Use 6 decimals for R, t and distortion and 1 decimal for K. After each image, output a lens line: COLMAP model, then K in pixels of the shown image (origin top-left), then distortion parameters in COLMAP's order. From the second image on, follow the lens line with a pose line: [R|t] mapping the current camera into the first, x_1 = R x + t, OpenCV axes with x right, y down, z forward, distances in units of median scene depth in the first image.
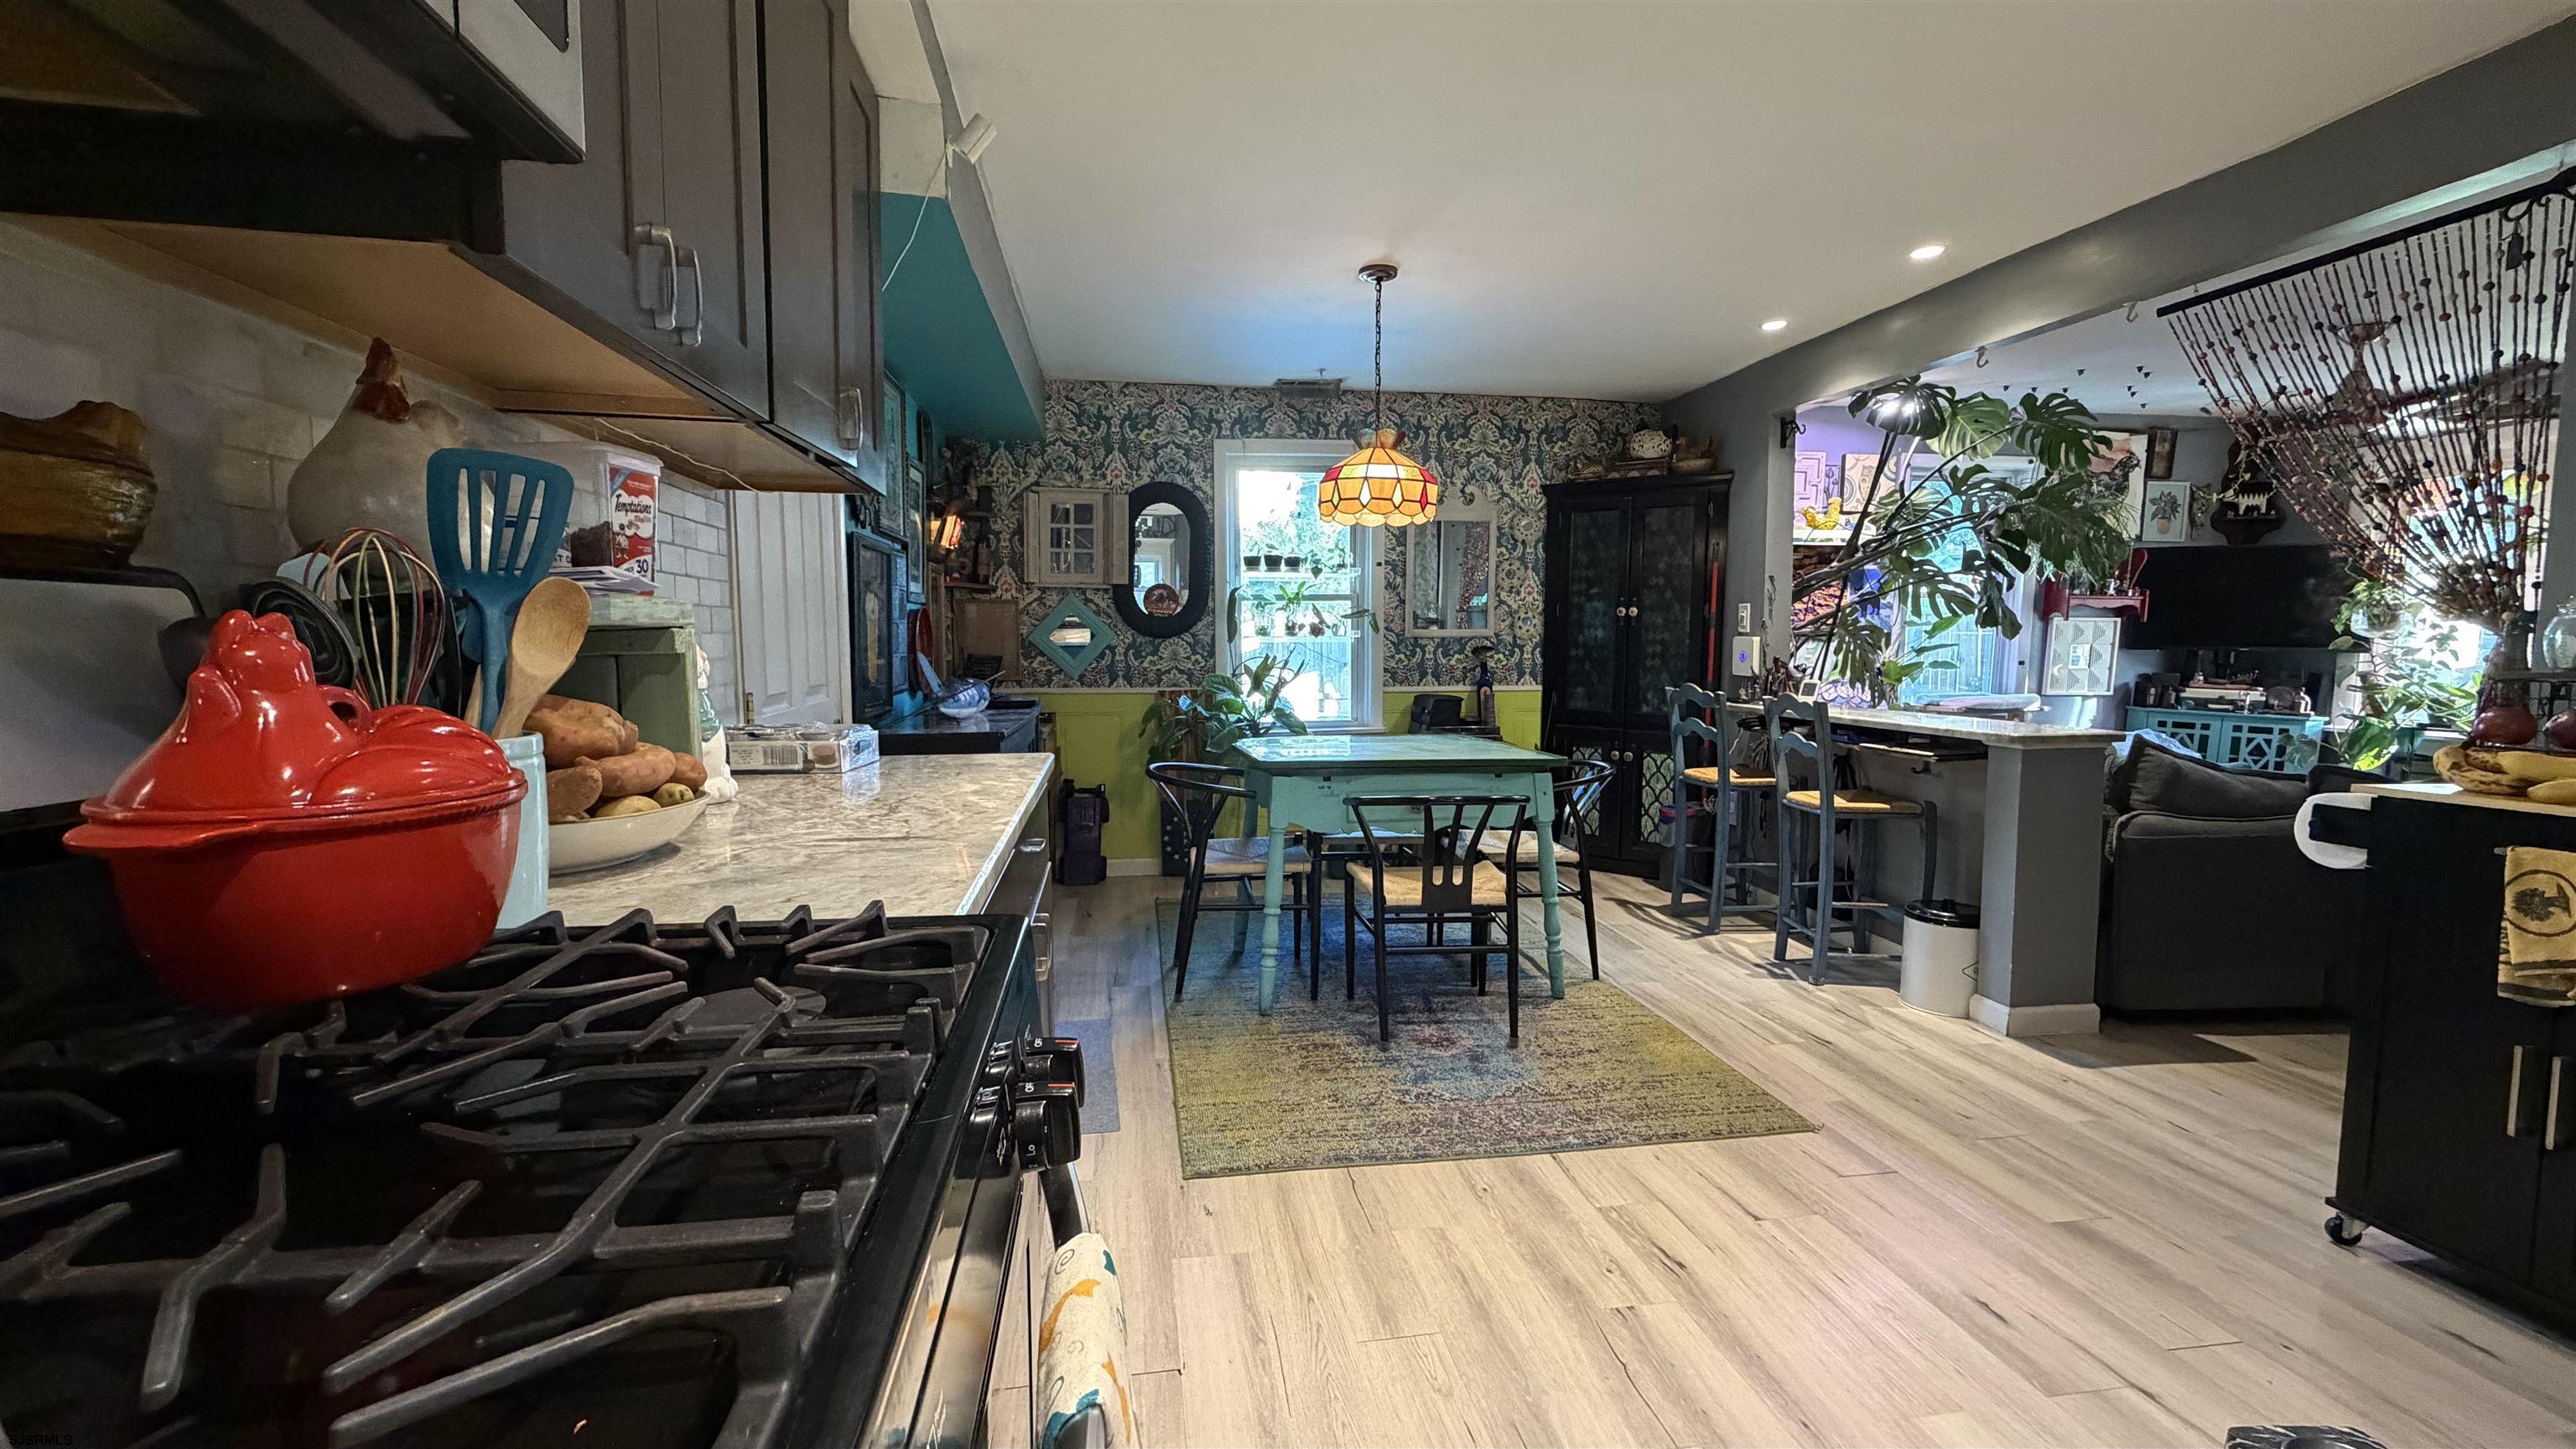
lens RADIAL K [[1028.2, 0, 1282.5], [0, 1028.2, 730.6], [0, 0, 1]] dist [-0.000256, 0.000240]
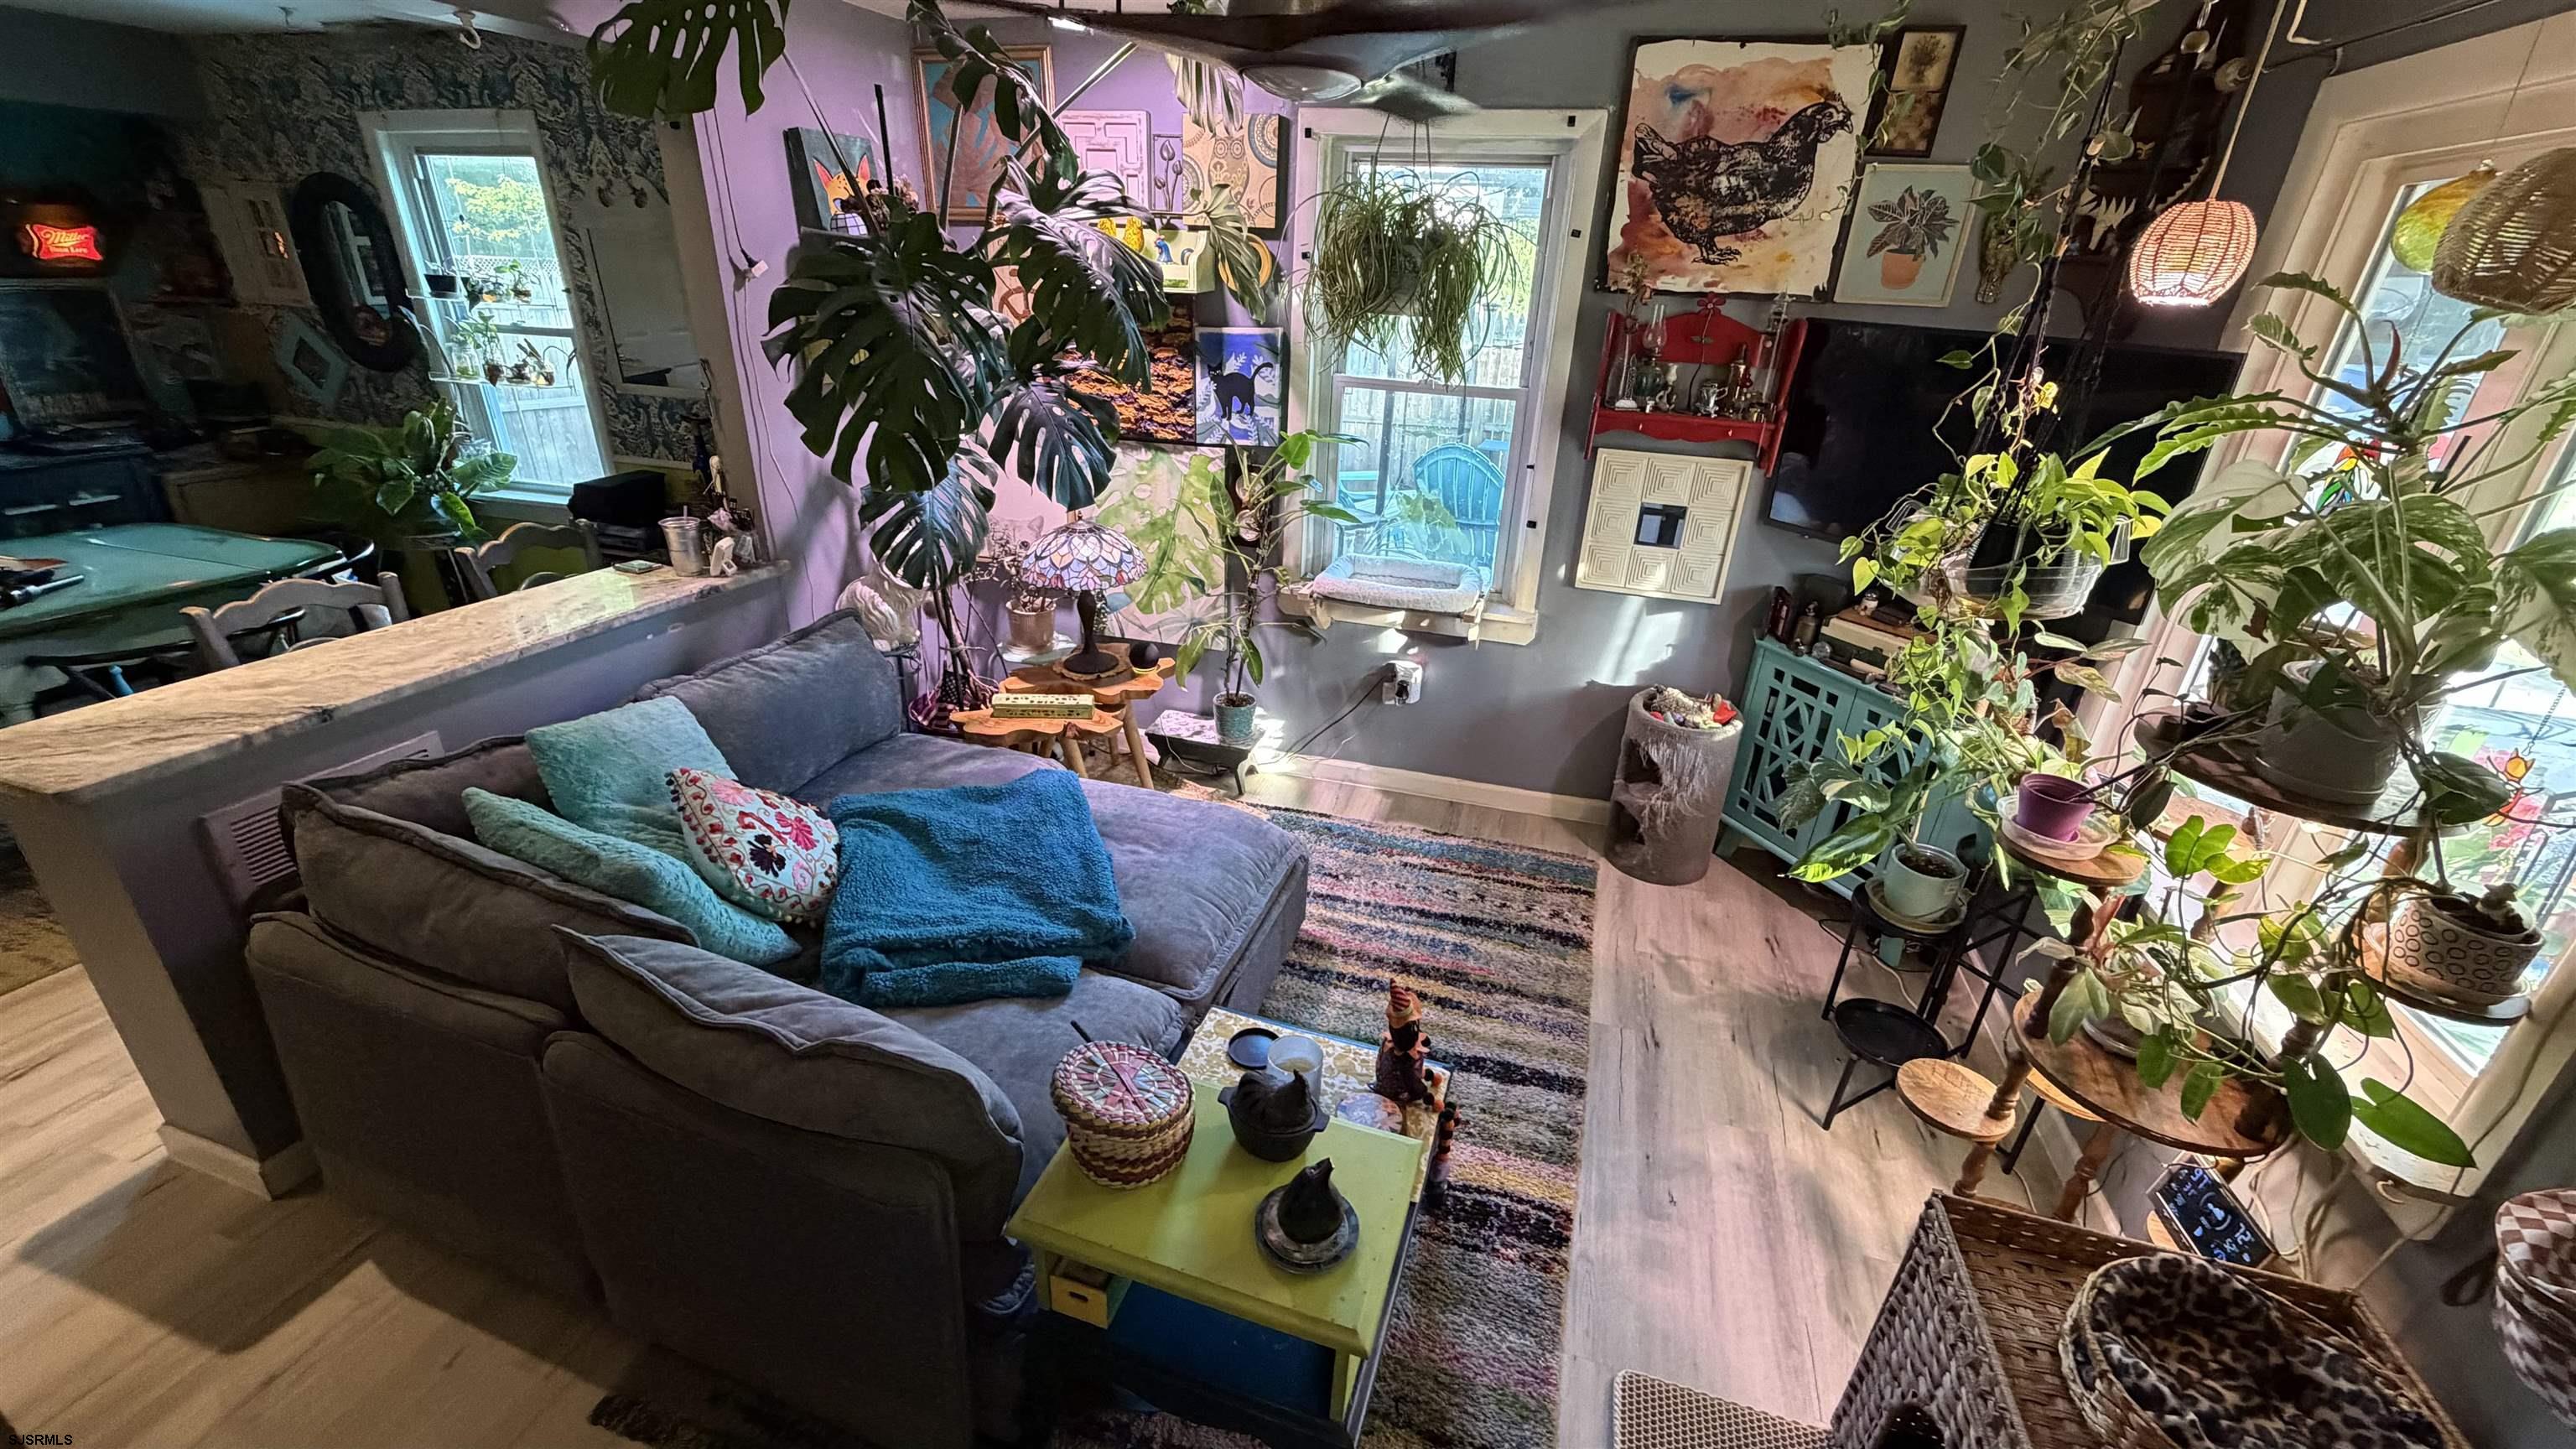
lens RADIAL K [[1028.2, 0, 1282.5], [0, 1028.2, 730.6], [0, 0, 1]] dist [-0.000256, 0.000240]
pose [[0.902245, 0.211193, -0.375967, 0.950378], [-0.082086, 0.940033, 0.331058, -0.154288], [0.423339, -0.267834, 0.865476, 0.483979]]
